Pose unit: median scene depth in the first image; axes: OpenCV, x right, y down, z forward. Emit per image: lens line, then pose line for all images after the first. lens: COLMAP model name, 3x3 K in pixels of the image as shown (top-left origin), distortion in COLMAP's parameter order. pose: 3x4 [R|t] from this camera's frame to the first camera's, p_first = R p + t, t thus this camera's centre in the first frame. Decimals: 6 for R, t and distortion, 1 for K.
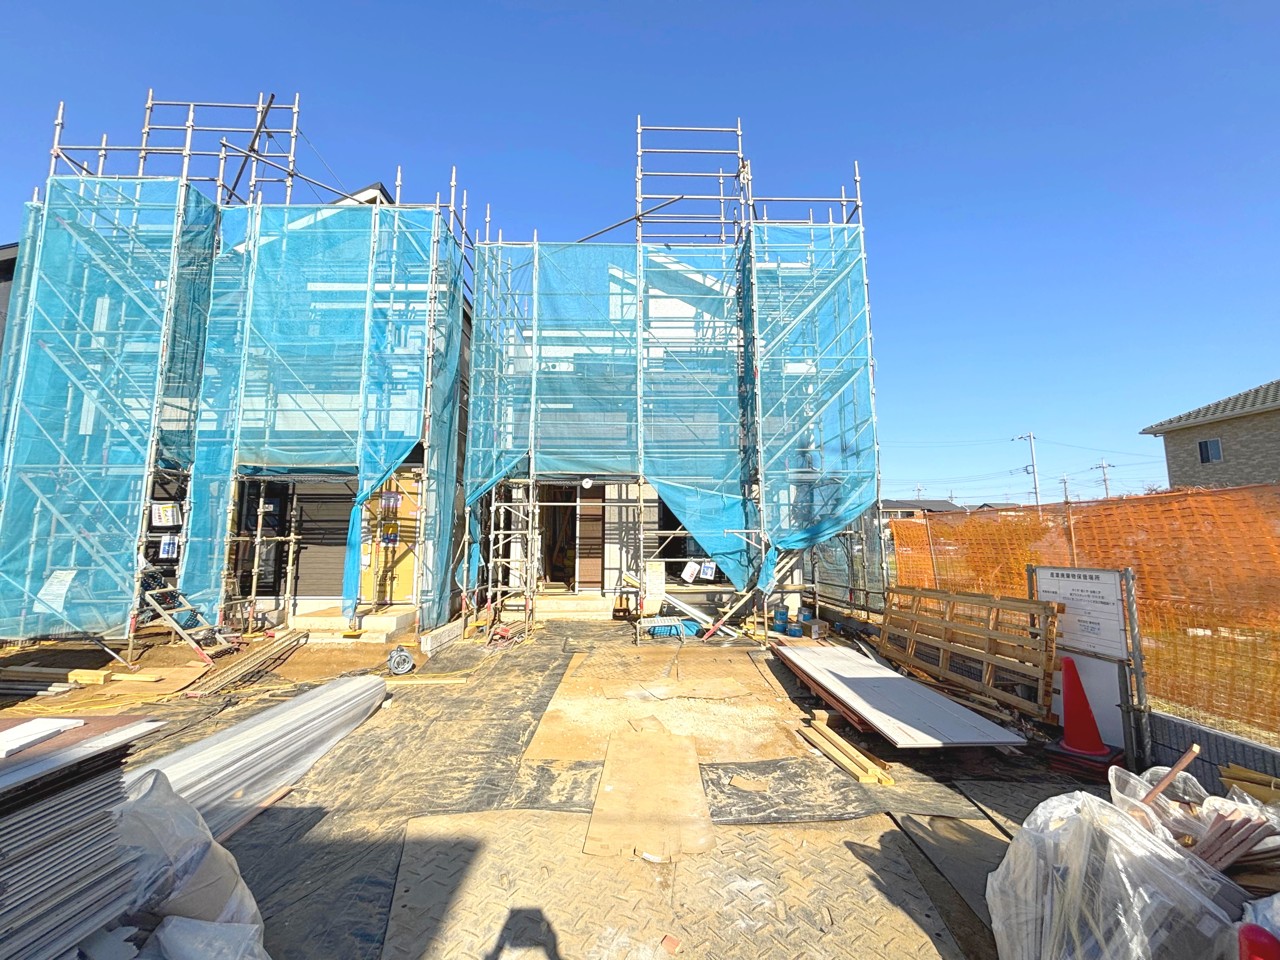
lens RADIAL K [[515.8, 0, 637.3], [0, 515.8, 478.3], [0, 0, 1]] dist [0.002048, -0.001338]
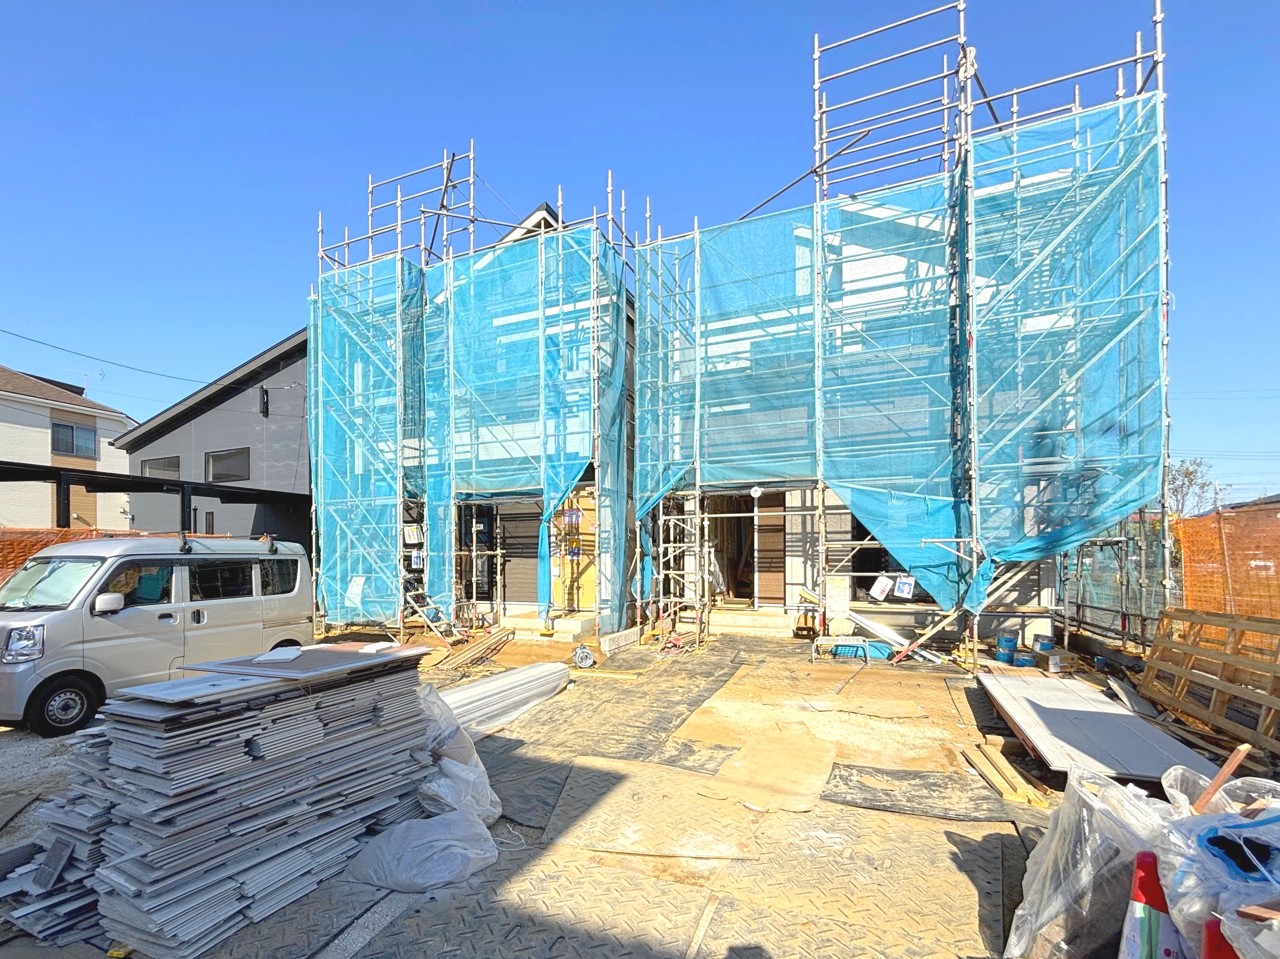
lens RADIAL K [[600.3, 0, 582.0], [0, 600.3, 558.8], [0, 0, 1]] dist [0.003402, -0.001066]
pose [[0.897257, -0.002430, -0.441502, 0.099717], [0.057602, 0.992082, 0.111601, -0.009752], [0.437735, -0.125566, 0.890293, -0.125200]]
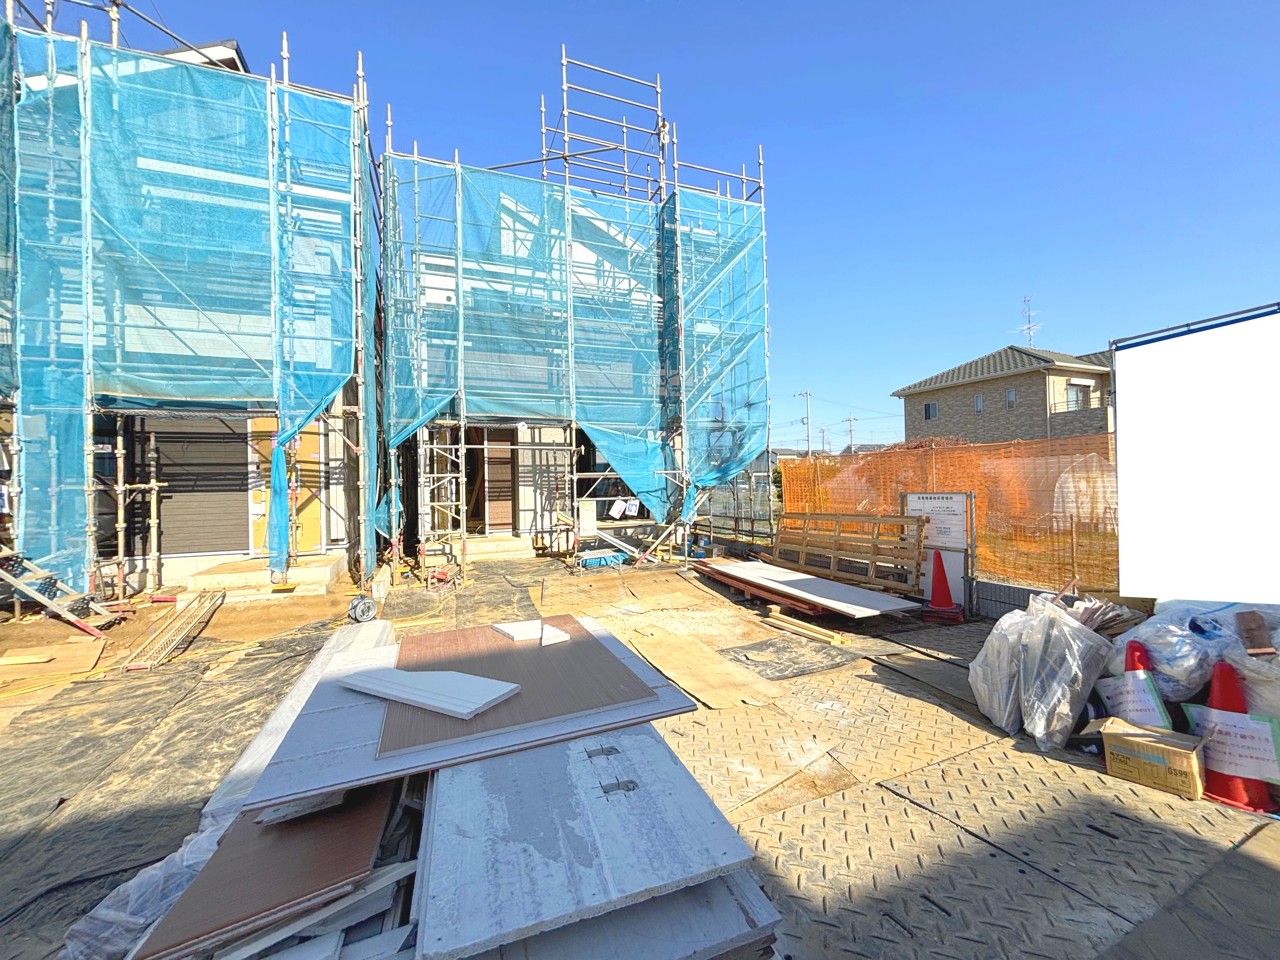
lens RADIAL K [[515.8, 0, 637.6], [0, 515.8, 479.2], [0, 0, 1]] dist [0.002048, -0.001338]
pose [[0.935135, -0.015323, 0.353961, -0.251409], [-0.023906, 0.994058, 0.106190, -0.000293], [-0.353485, -0.107764, 0.929212, -0.036722]]
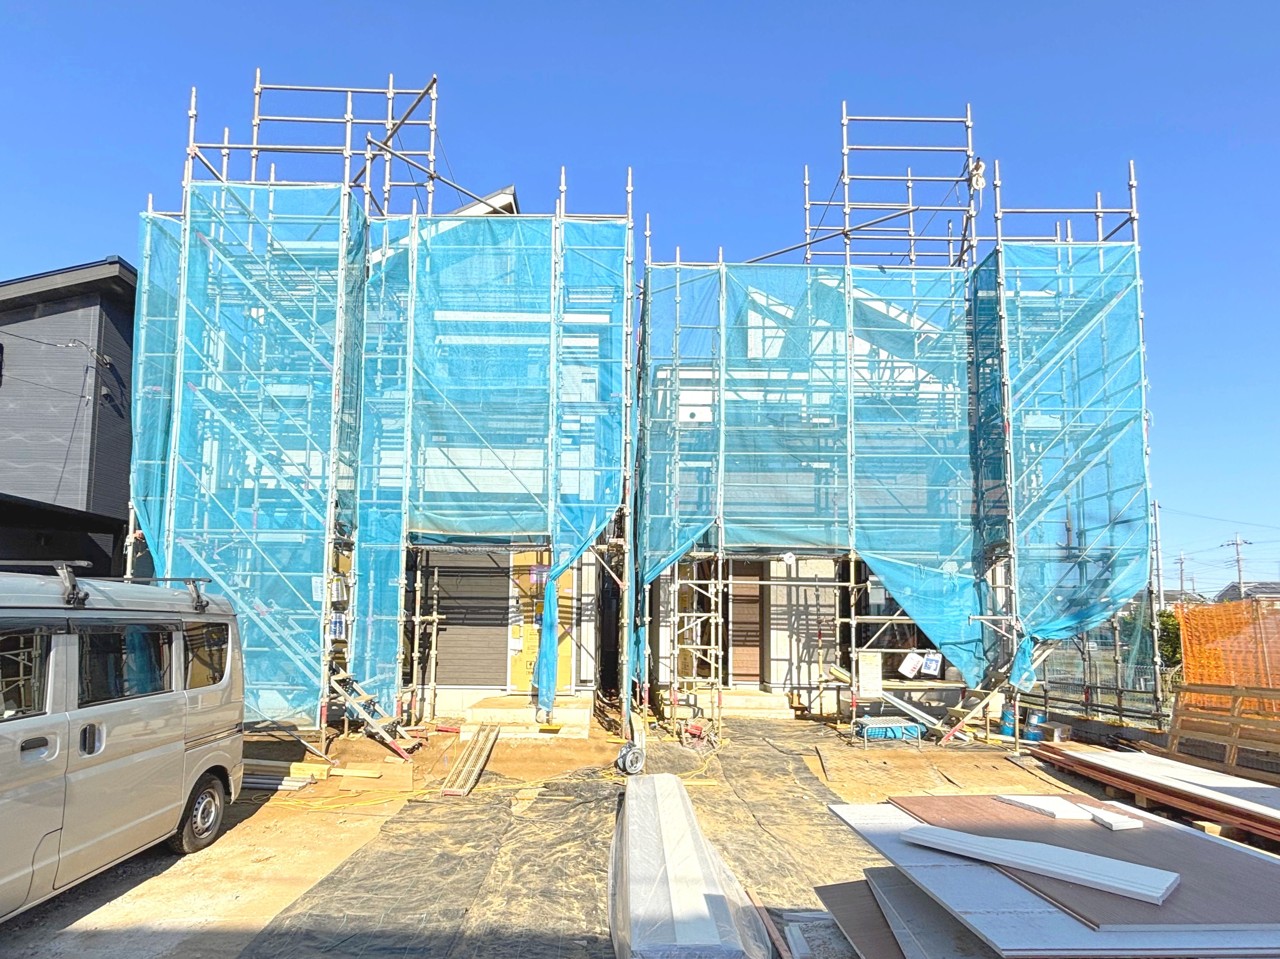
lens RADIAL K [[633.3, 0, 612.8], [0, 633.3, 587.3], [0, 0, 1]] dist [-0.002473, 0.001999]
pose [[0.999742, 0.013249, -0.018428, -0.374236], [-0.012158, 0.998238, 0.058074, 0.000837], [0.019165, -0.057835, 0.998142, -0.039888]]
